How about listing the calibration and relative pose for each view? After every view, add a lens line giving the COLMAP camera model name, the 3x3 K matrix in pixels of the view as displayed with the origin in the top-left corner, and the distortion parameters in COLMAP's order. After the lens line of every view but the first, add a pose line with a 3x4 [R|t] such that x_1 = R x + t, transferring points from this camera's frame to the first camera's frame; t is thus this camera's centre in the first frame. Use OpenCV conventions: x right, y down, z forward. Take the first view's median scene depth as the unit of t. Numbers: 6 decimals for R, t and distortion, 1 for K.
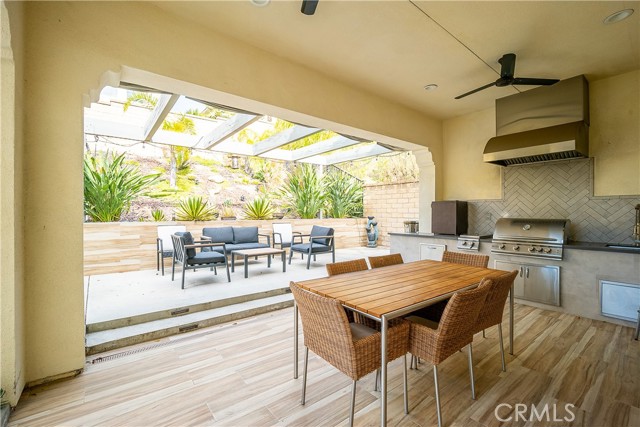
lens RADIAL K [[279.8, 0, 320.8], [0, 279.8, 214.8], [0, 0, 1]] dist [-0.026771, 0.007607]
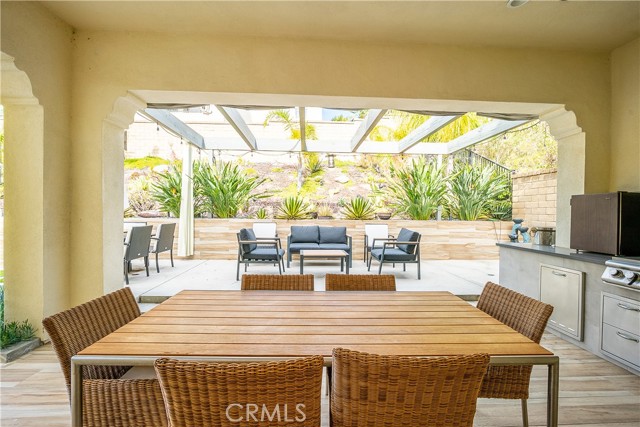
lens RADIAL K [[279.8, 0, 320.8], [0, 279.8, 214.8], [0, 0, 1]] dist [-0.026771, 0.007607]
pose [[0.813015, 0.013601, -0.582083, 0.269710], [-0.014538, 0.999890, 0.003057, -0.000240], [0.582061, 0.005977, 0.813123, 0.193198]]
